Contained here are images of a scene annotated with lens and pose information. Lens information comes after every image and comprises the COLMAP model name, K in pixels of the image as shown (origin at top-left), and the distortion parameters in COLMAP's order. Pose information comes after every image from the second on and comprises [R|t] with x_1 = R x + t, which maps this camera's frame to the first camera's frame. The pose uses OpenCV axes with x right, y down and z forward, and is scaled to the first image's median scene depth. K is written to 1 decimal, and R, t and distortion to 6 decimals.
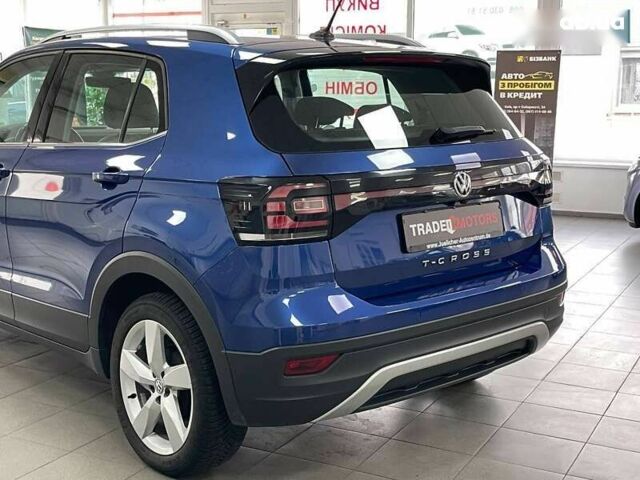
lens RADIAL K [[919.1, 0, 311.1], [0, 919.1, 256.1], [0, 0, 1]] dist [0.091959, 0.000000]
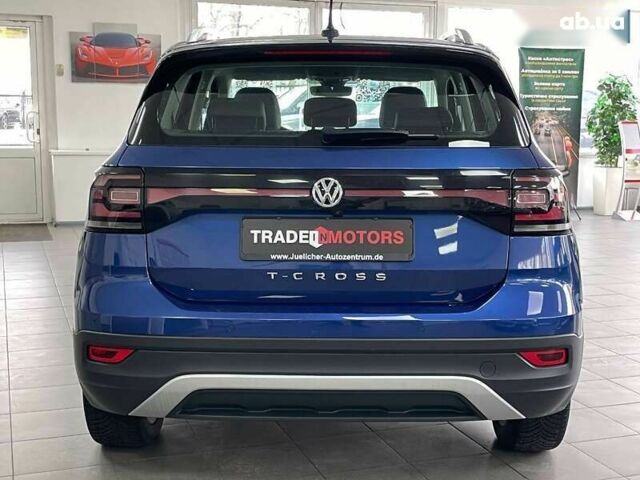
lens RADIAL K [[919.1, 0, 324.3], [0, 919.1, 236.6], [0, 0, 1]] dist [0.091959, 0.000000]
pose [[0.725874, 0.096608, -0.681010, 0.751652], [-0.130958, 0.991387, 0.001053, -0.036375], [0.675246, 0.088419, 0.732274, 0.362192]]
